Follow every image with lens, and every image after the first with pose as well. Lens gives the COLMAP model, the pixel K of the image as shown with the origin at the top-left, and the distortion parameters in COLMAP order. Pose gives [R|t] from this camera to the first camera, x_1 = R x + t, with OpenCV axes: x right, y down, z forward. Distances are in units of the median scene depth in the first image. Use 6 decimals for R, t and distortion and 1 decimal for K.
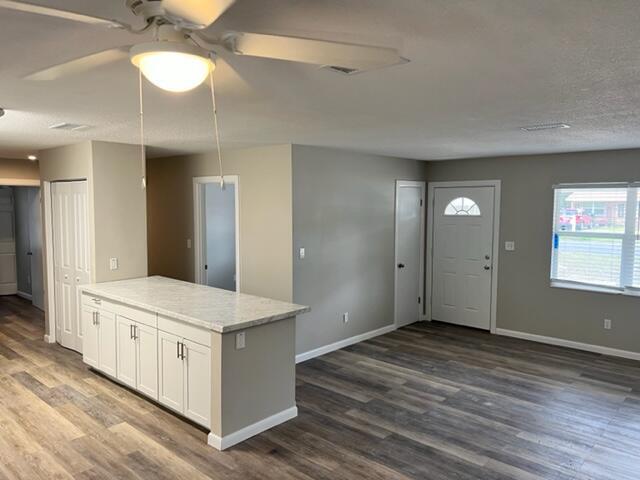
lens RADIAL K [[480.8, 0, 321.5], [0, 480.8, 244.5], [0, 0, 1]] dist [0.028404, 0.003704]
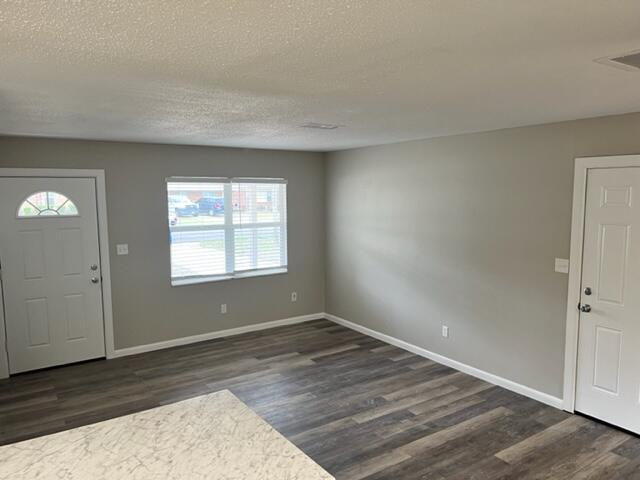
lens RADIAL K [[481.4, 0, 320.0], [0, 481.4, 240.0], [0, 0, 1]] dist [0.105642, -0.163361]
pose [[0.249236, -0.107141, 0.962498, -0.361267], [0.091189, 0.992042, 0.086817, -0.059083], [-0.964140, 0.066131, 0.257023, 0.481383]]
